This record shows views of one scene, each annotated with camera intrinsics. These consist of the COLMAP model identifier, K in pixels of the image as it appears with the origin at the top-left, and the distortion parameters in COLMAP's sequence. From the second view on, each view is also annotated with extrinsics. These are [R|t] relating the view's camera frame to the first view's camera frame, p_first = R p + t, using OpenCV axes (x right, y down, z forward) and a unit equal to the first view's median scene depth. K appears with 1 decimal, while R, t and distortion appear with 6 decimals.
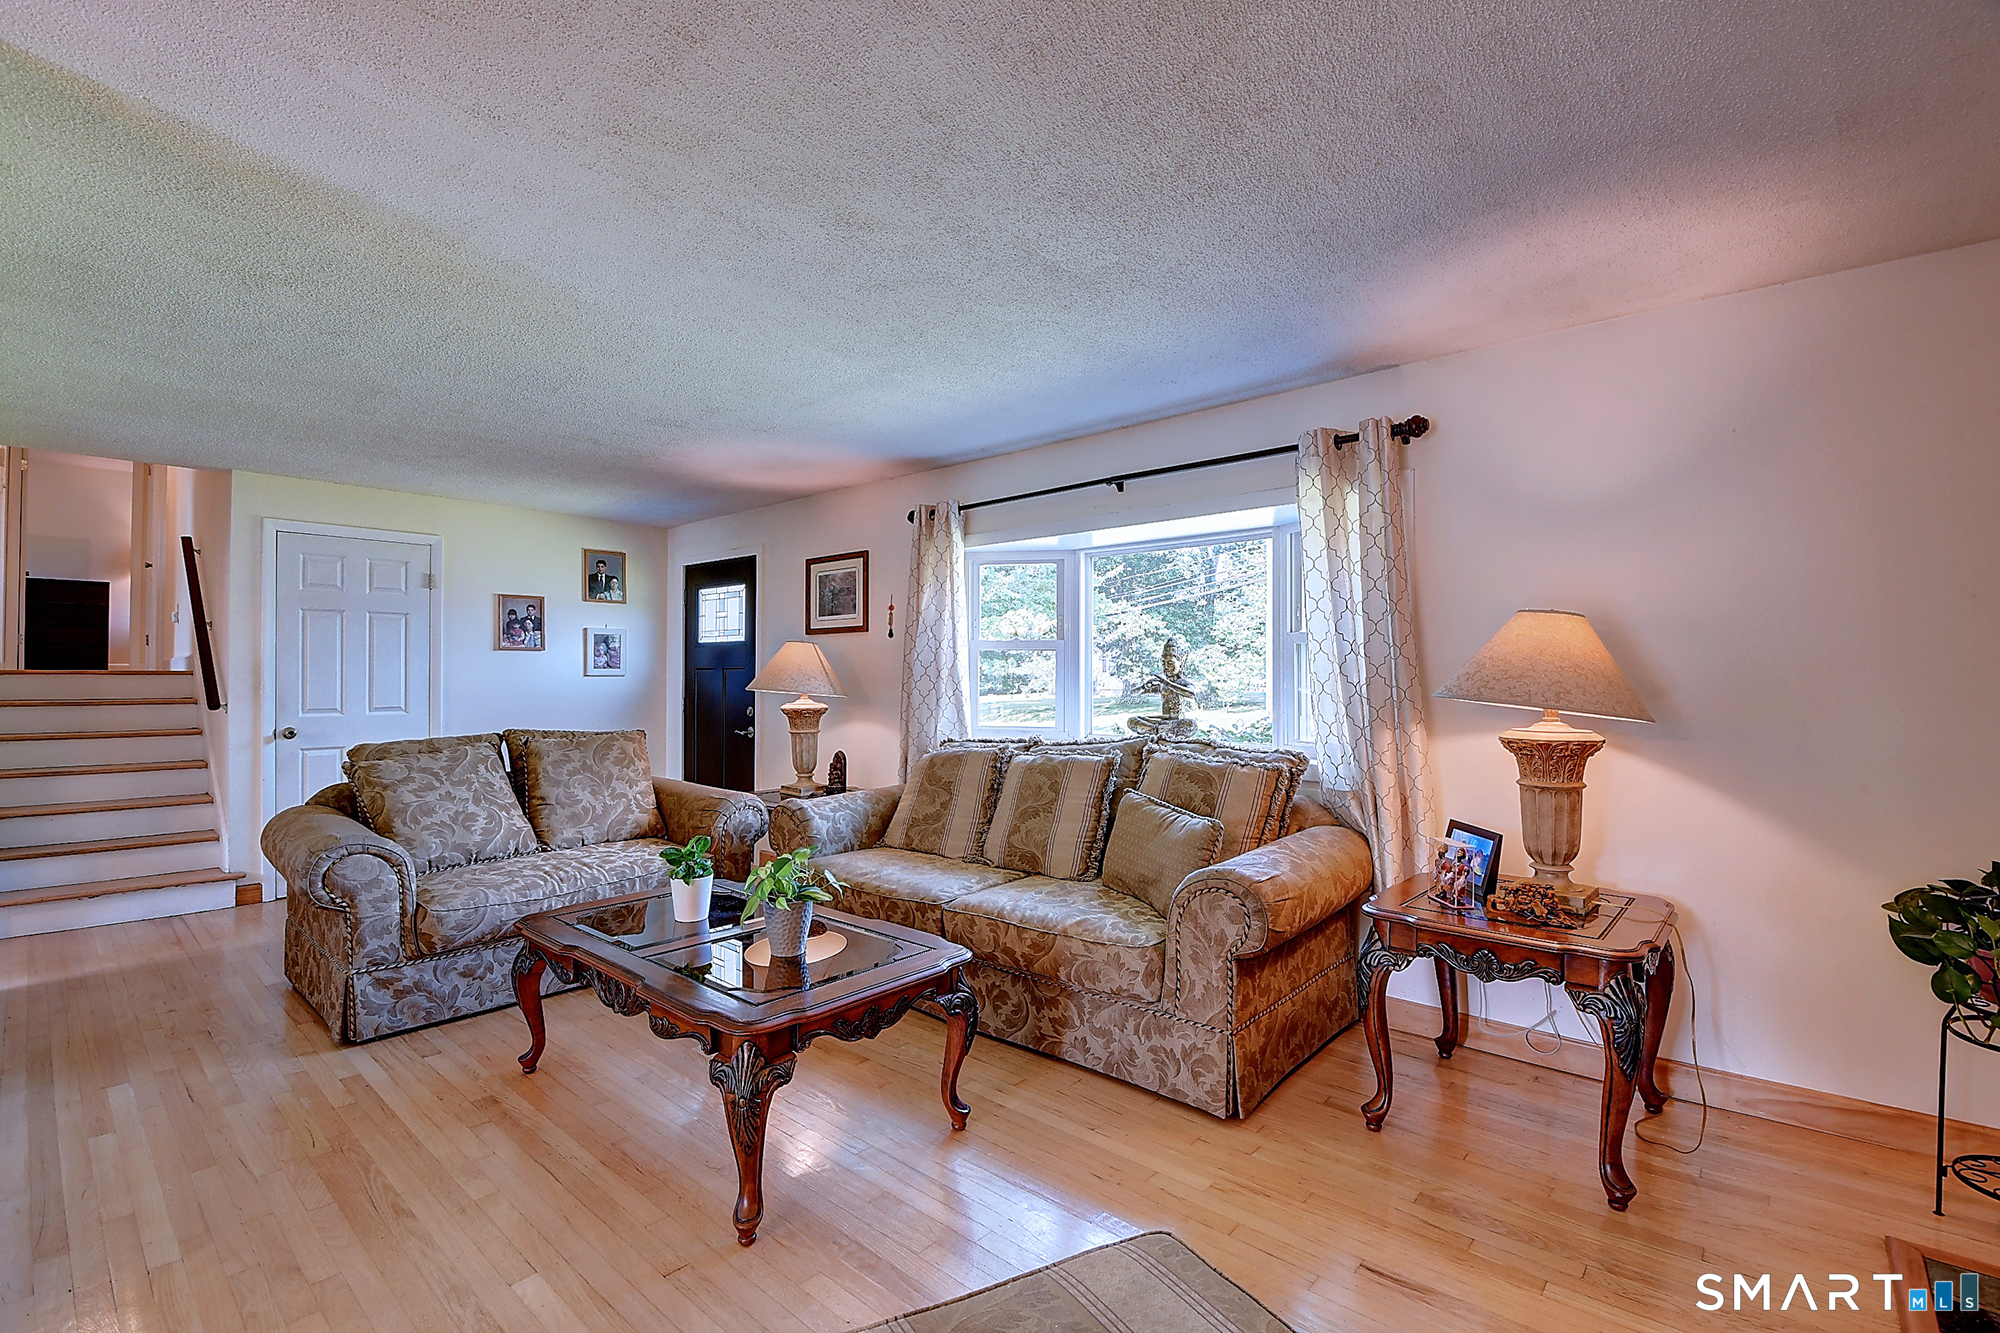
lens RADIAL K [[885.1, 0, 980.0], [0, 885.1, 668.3], [0, 0, 1]] dist [-0.000689, -0.012722]
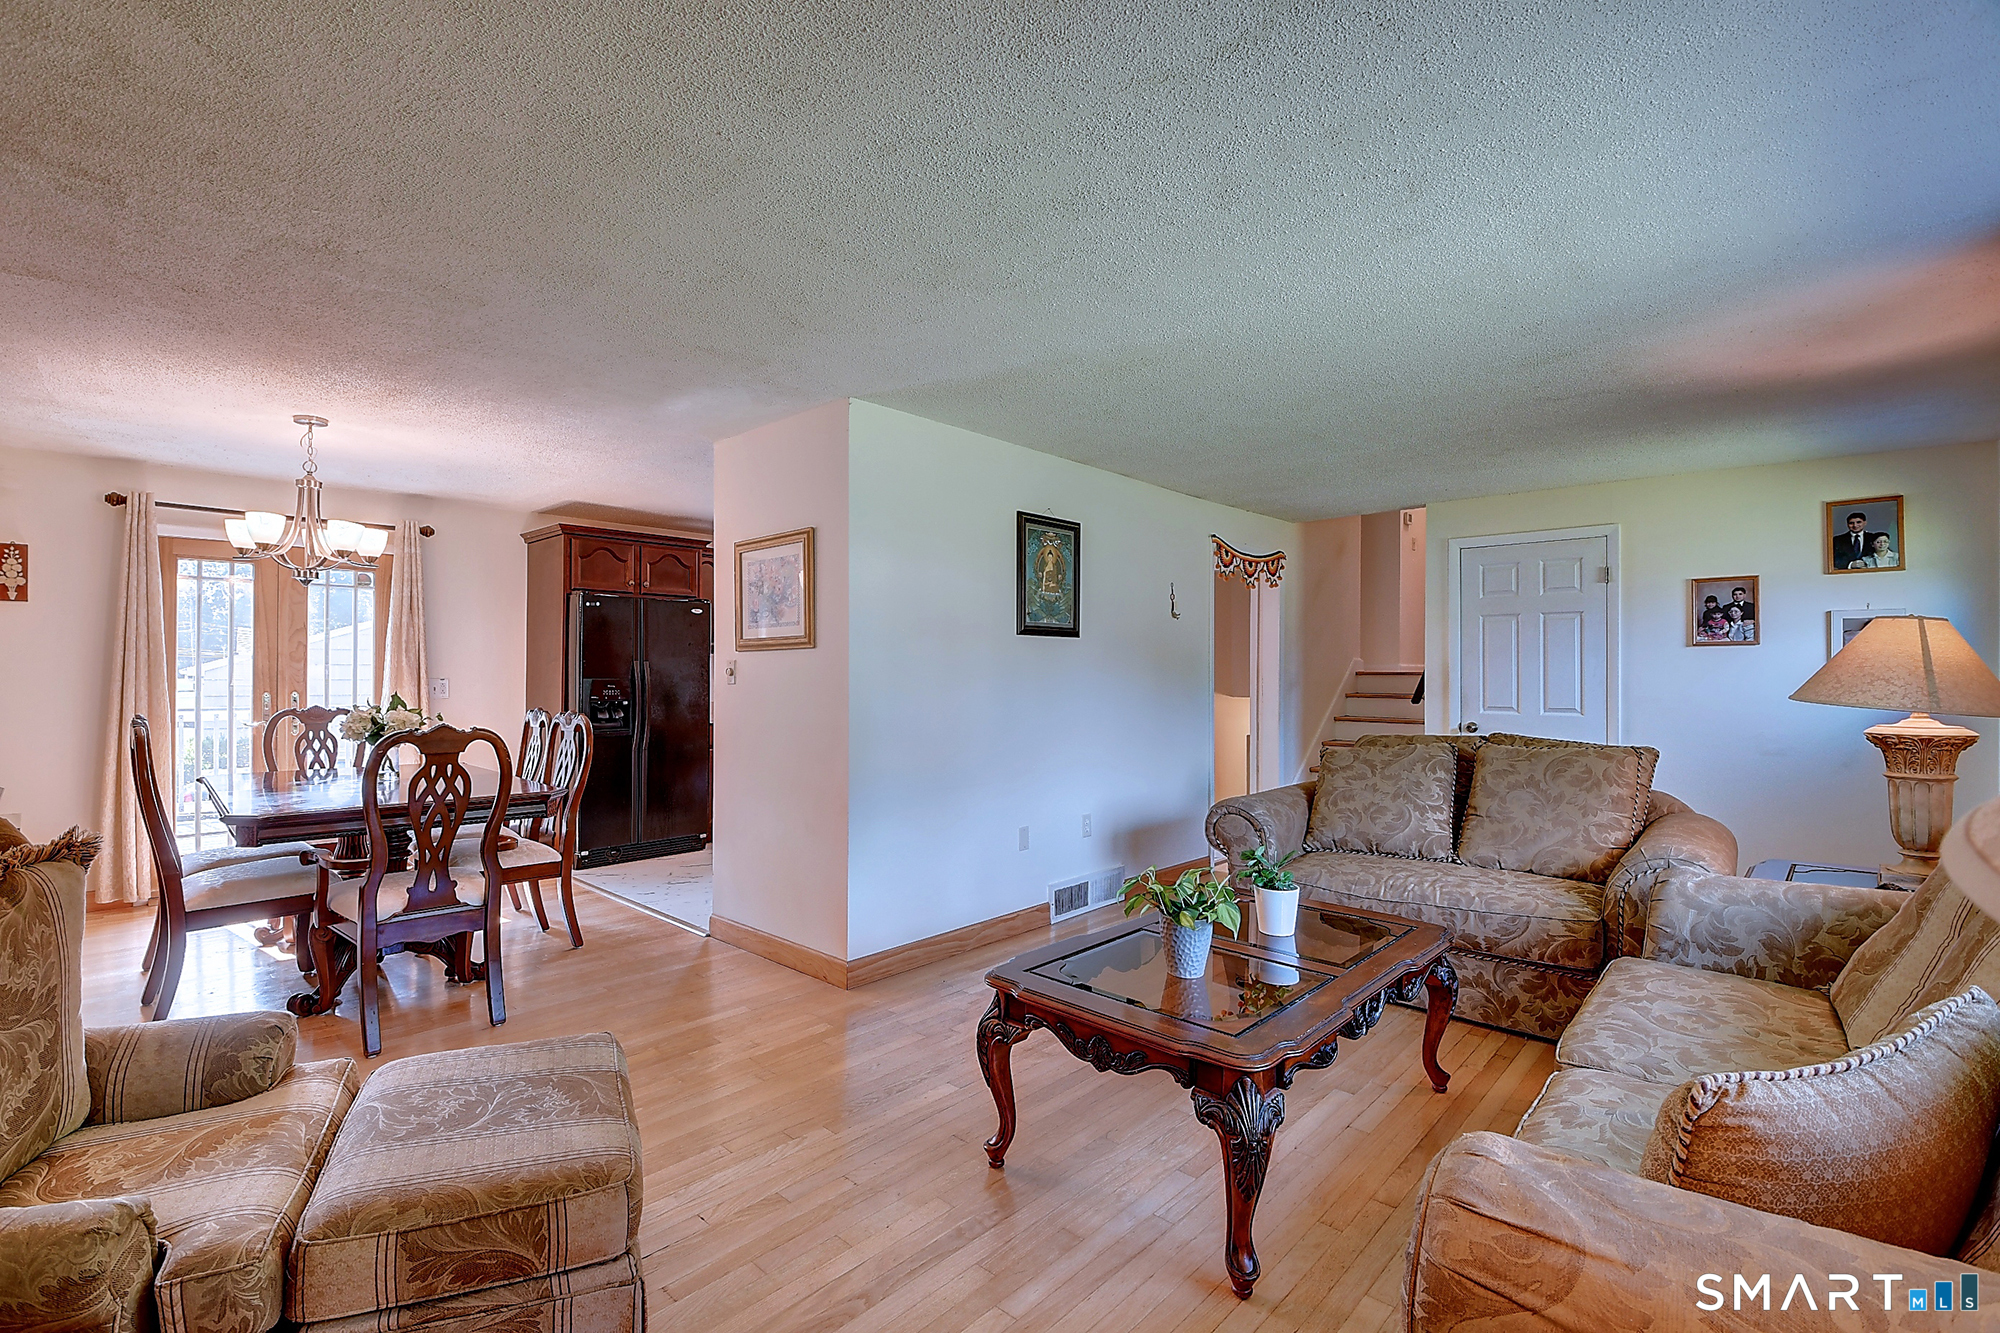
lens RADIAL K [[897.3, 0, 984.3], [0, 897.3, 670.3], [0, 0, 1]] dist [0.009213, -0.019336]
pose [[-0.025464, -0.002425, -0.999673, 0.395568], [0.005285, 0.999983, -0.002561, 0.001221], [0.999662, -0.005348, -0.025451, 0.432223]]
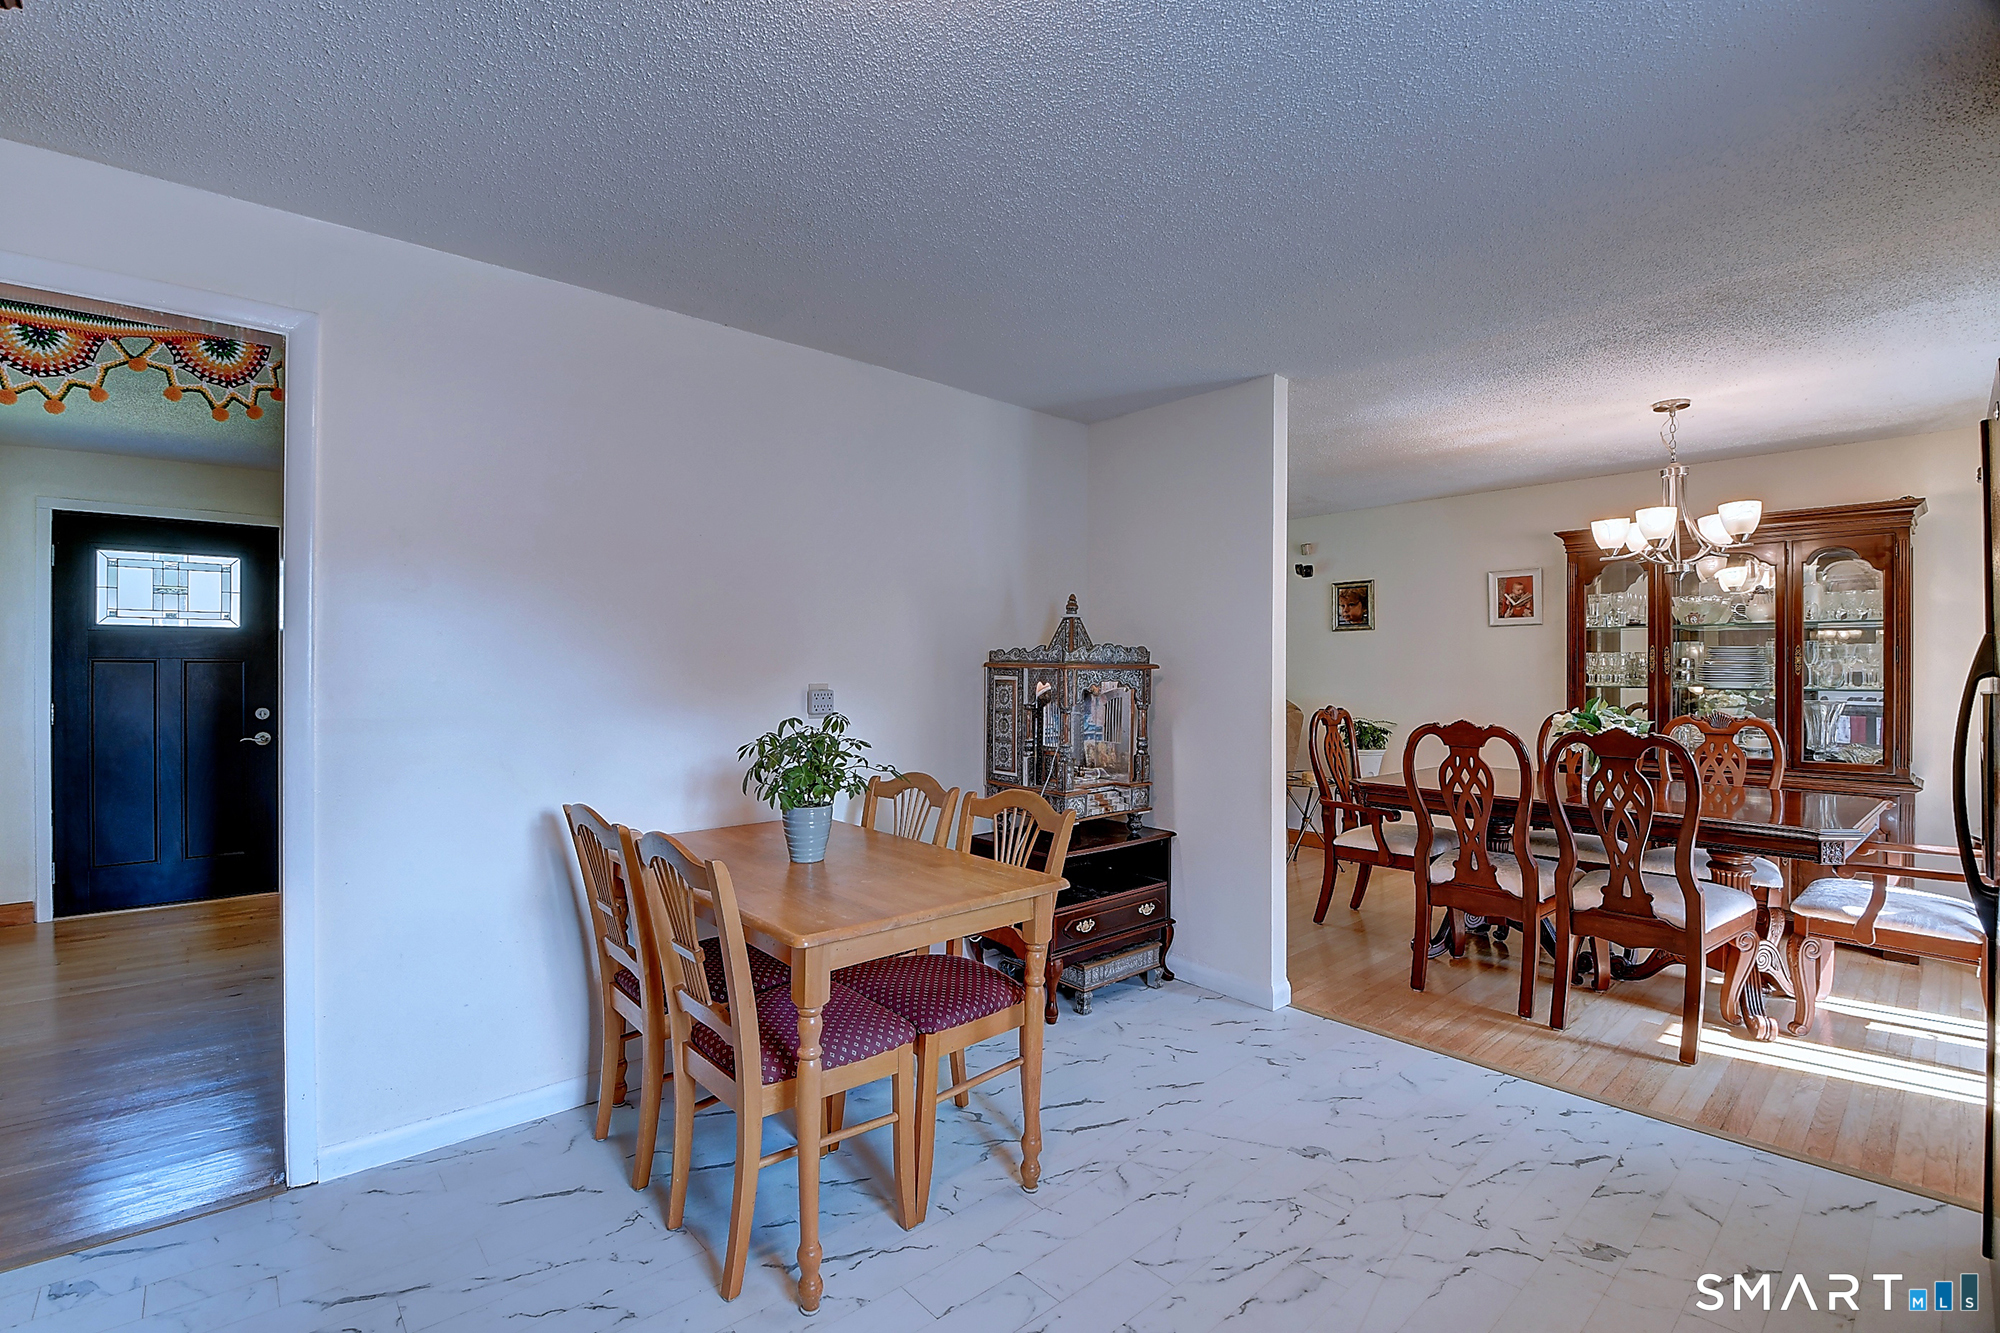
lens RADIAL K [[884.0, 0, 969.2], [0, 884.0, 672.4], [0, 0, 1]] dist [0.004336, -0.010997]
pose [[0.100848, -0.000782, 0.994902, -1.236386], [-0.009208, 0.999956, 0.001720, 0.002243], [-0.994859, -0.009334, 0.100836, 0.310416]]
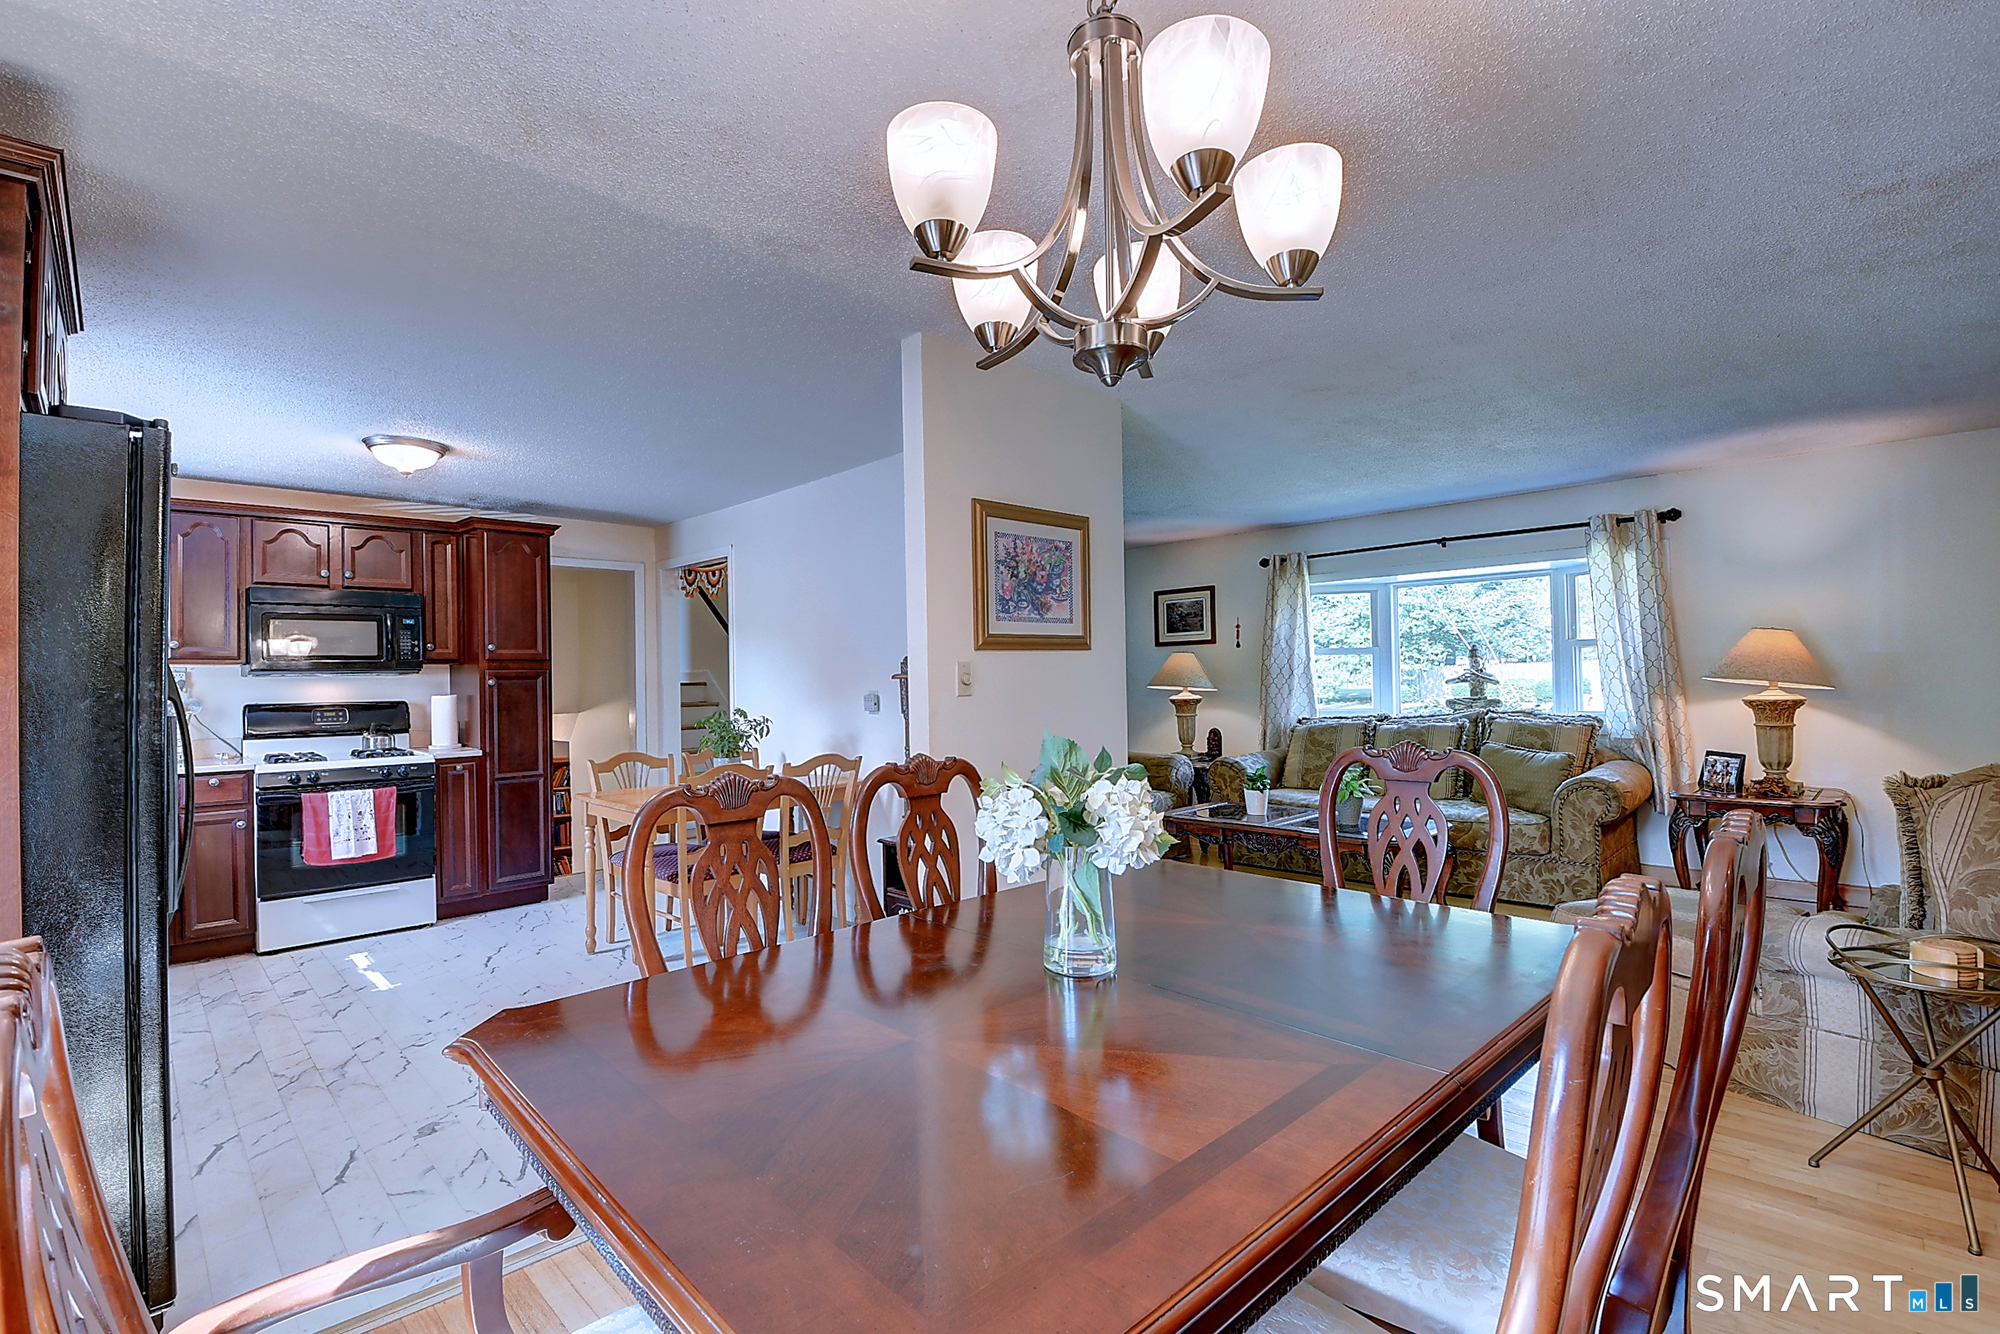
lens RADIAL K [[906.8, 0, 980.7], [0, 906.8, 670.8], [0, 0, 1]] dist [0.001381, -0.020703]
pose [[0.998317, -0.020986, -0.054069, -0.440733], [0.020897, 0.999779, -0.002218, -0.003908], [0.054103, 0.001085, 0.998535, -0.461172]]
